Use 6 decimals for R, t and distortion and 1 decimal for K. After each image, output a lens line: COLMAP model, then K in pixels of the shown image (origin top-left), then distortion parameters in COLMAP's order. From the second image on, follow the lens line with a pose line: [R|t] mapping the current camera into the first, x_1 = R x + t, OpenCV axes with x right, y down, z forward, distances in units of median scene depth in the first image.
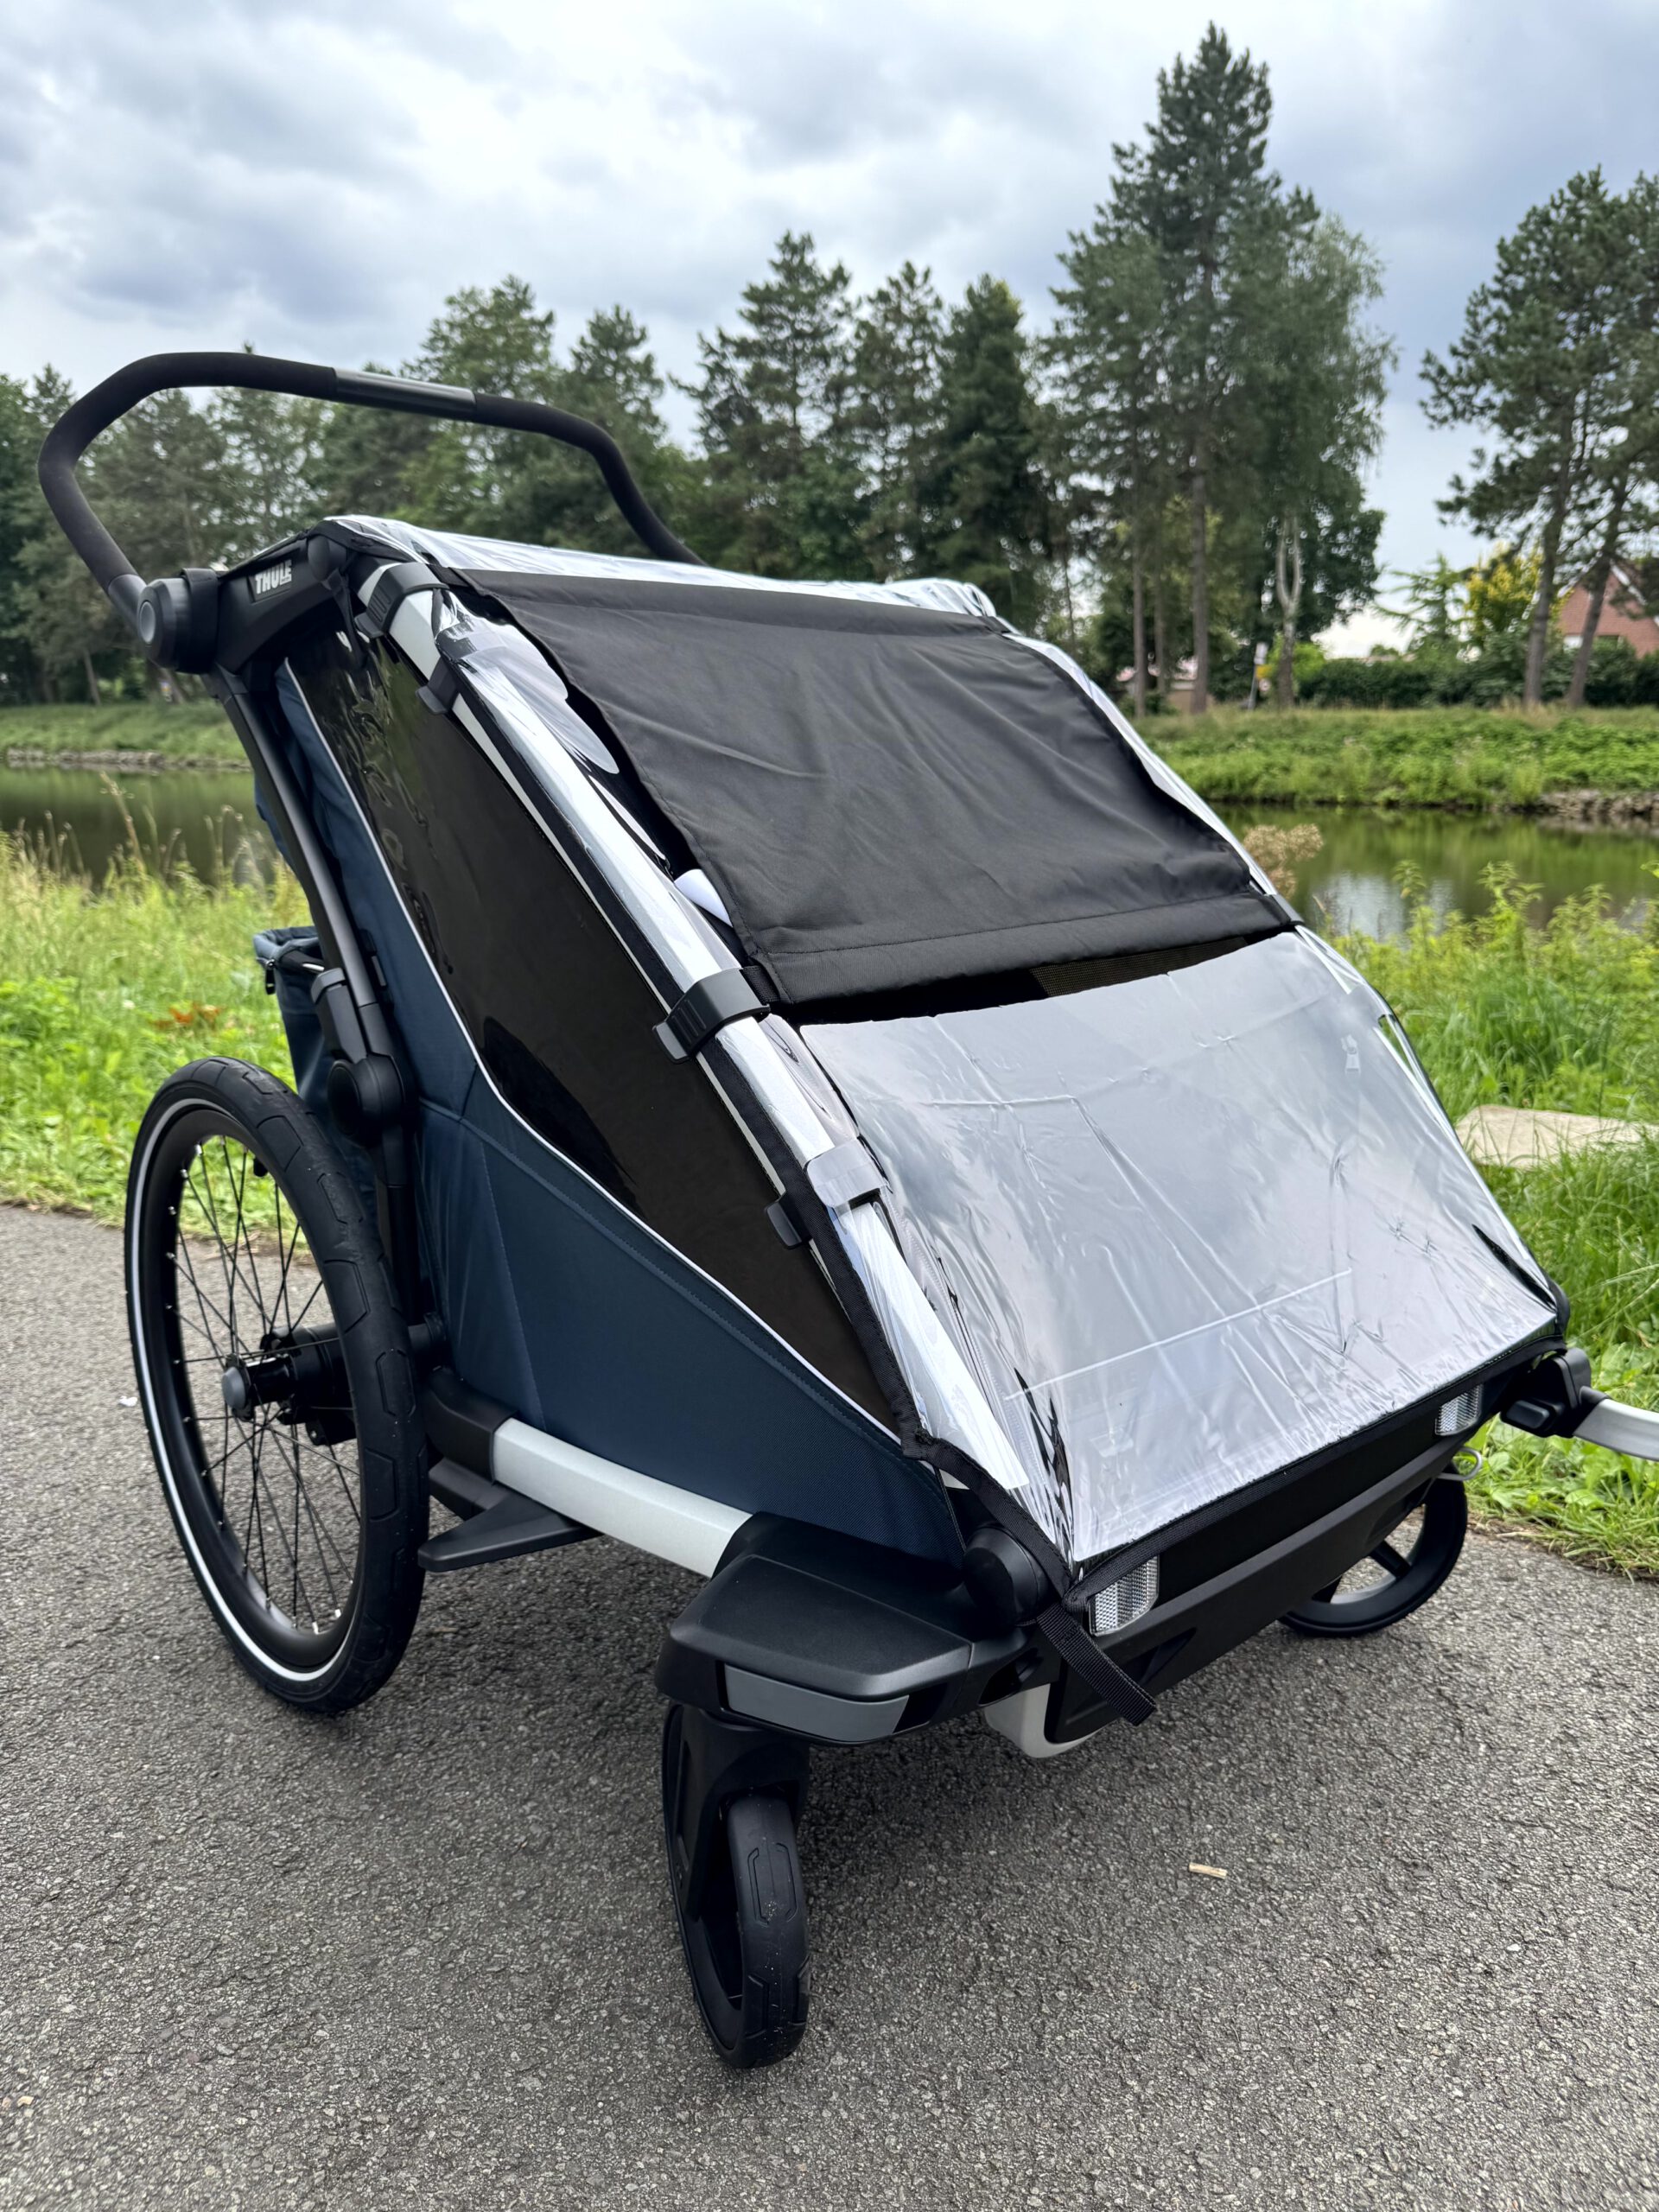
lens RADIAL K [[1557.4, 0, 809.2], [0, 1557.4, 1110.1], [0, 0, 1]] dist [0.006957, -0.019256]
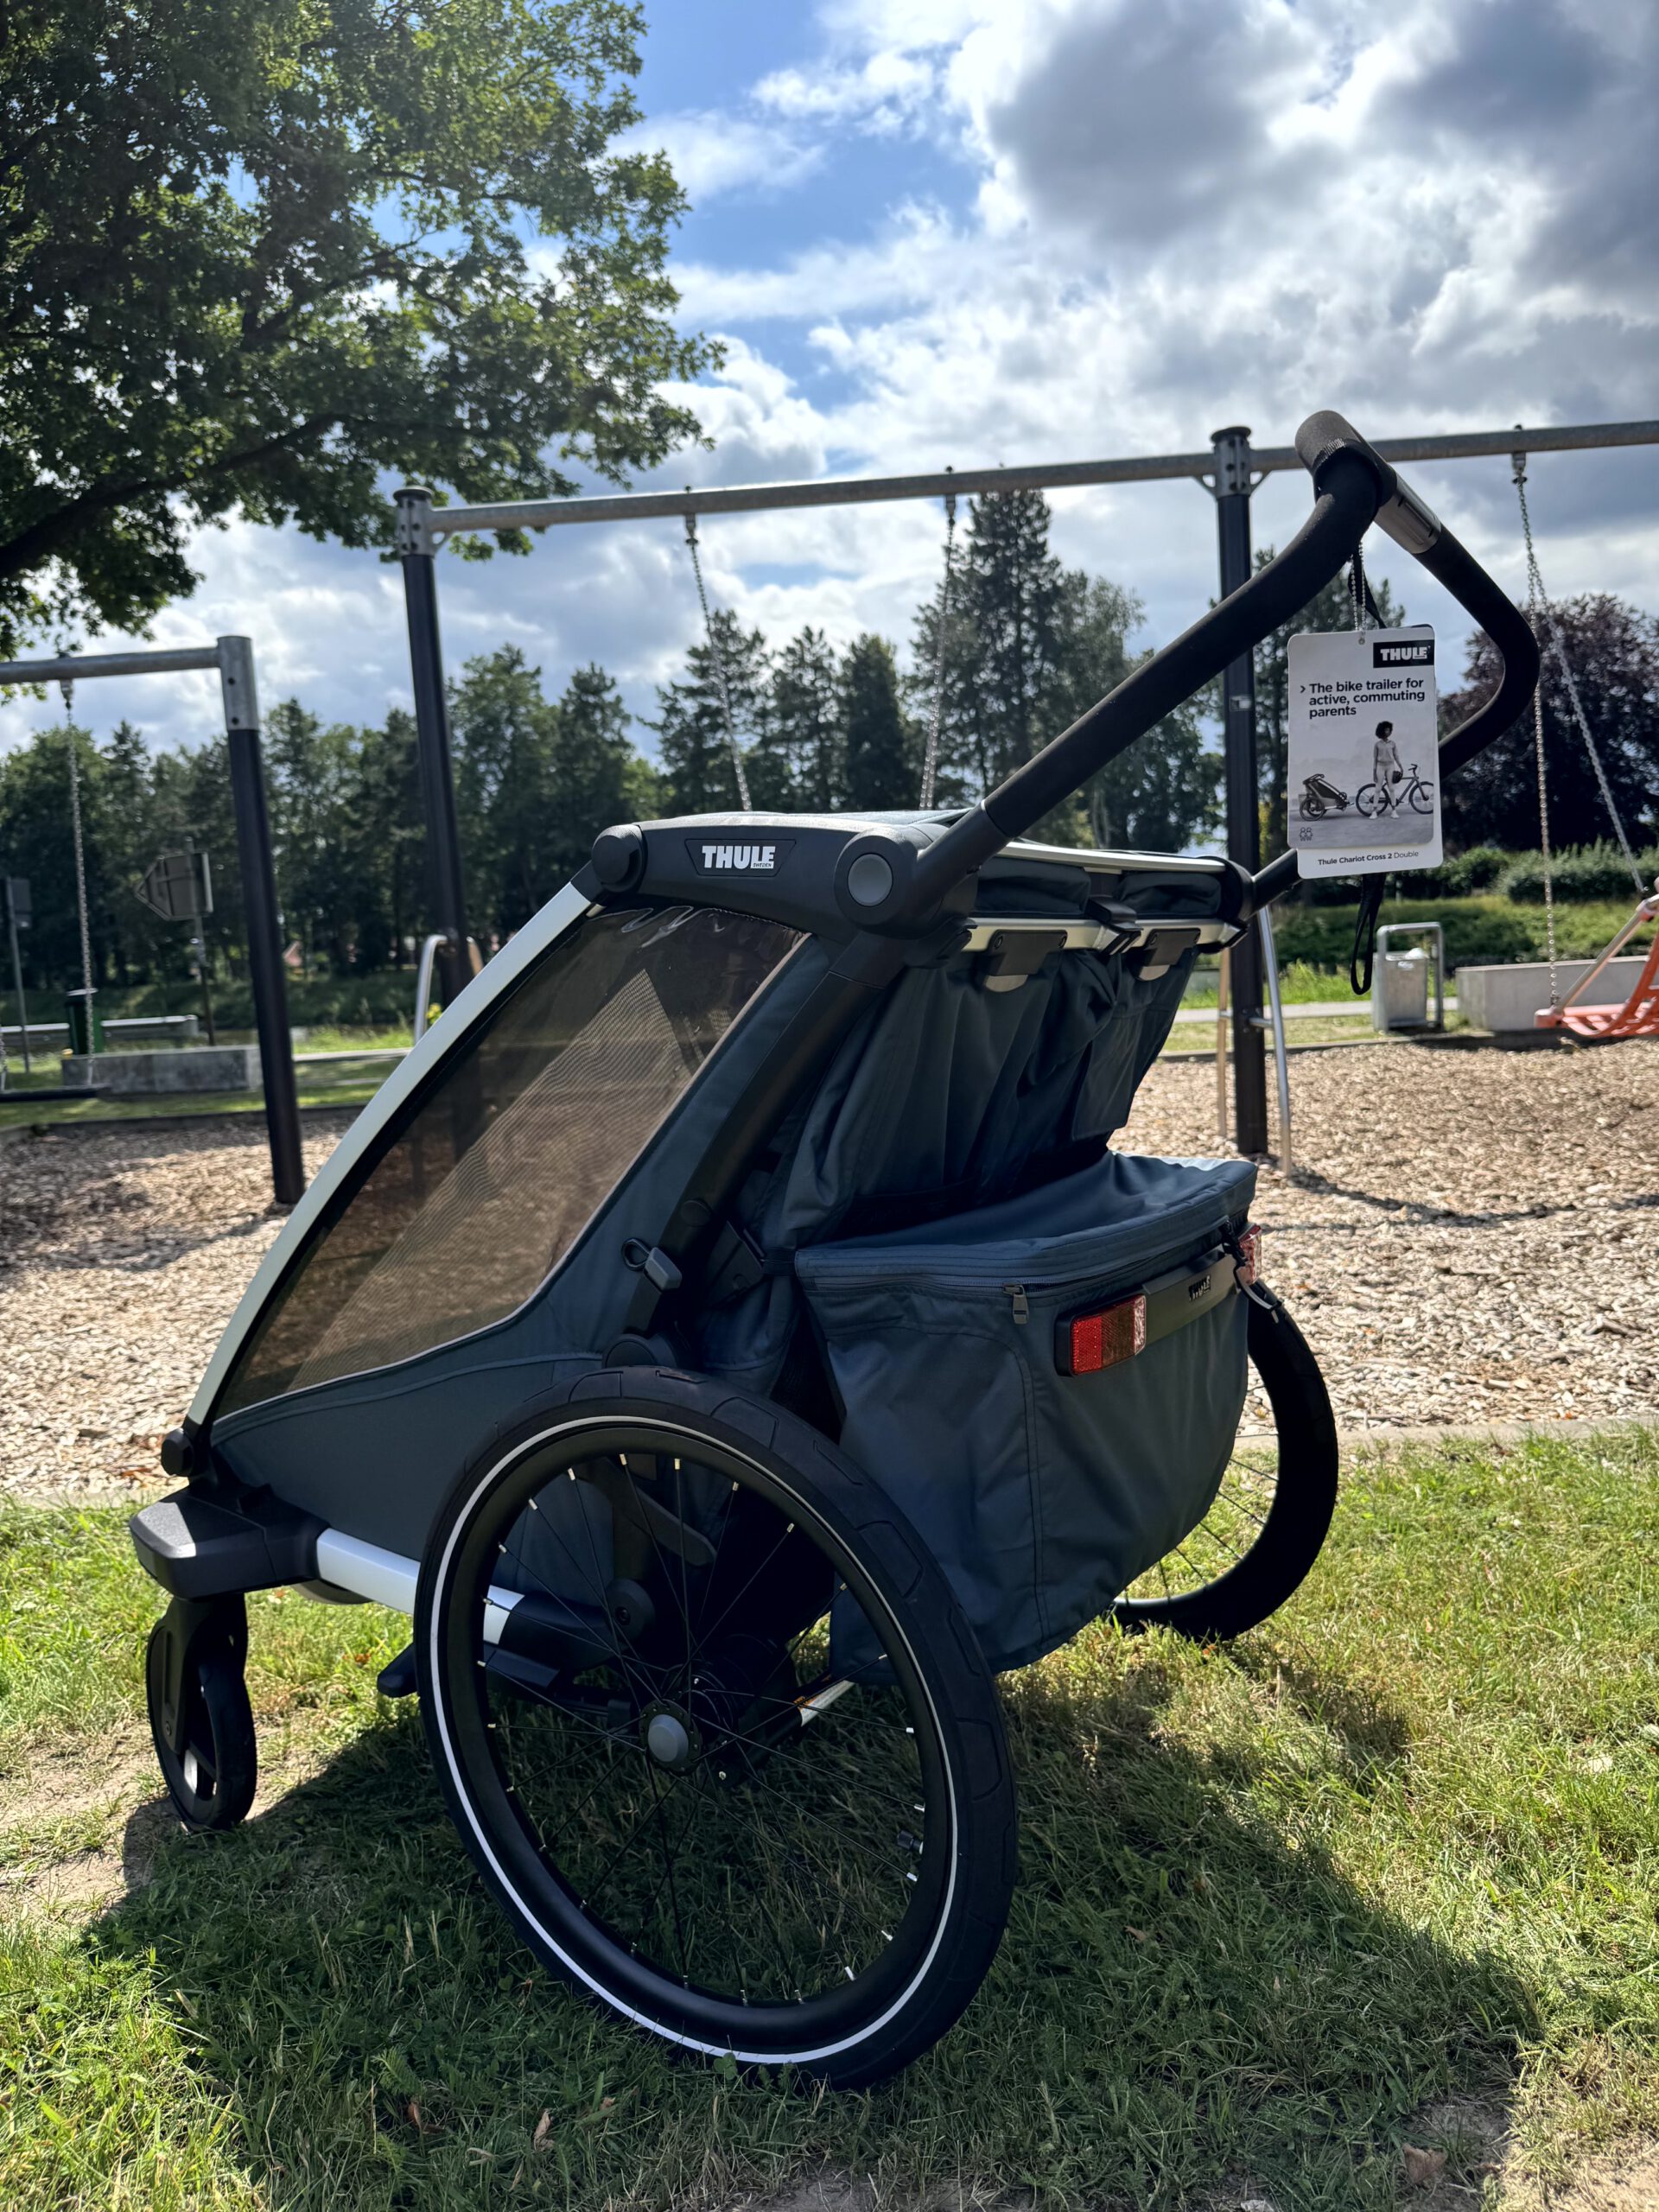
lens RADIAL K [[1557.4, 0, 849.2], [0, 1557.4, 1124.3], [0, 0, 1]] dist [0.006957, -0.019256]
pose [[0.995913, -0.080133, 0.041667, 0.008517], [0.084901, 0.987973, -0.129235, 0.065540], [-0.030810, 0.132244, 0.990738, -0.289865]]
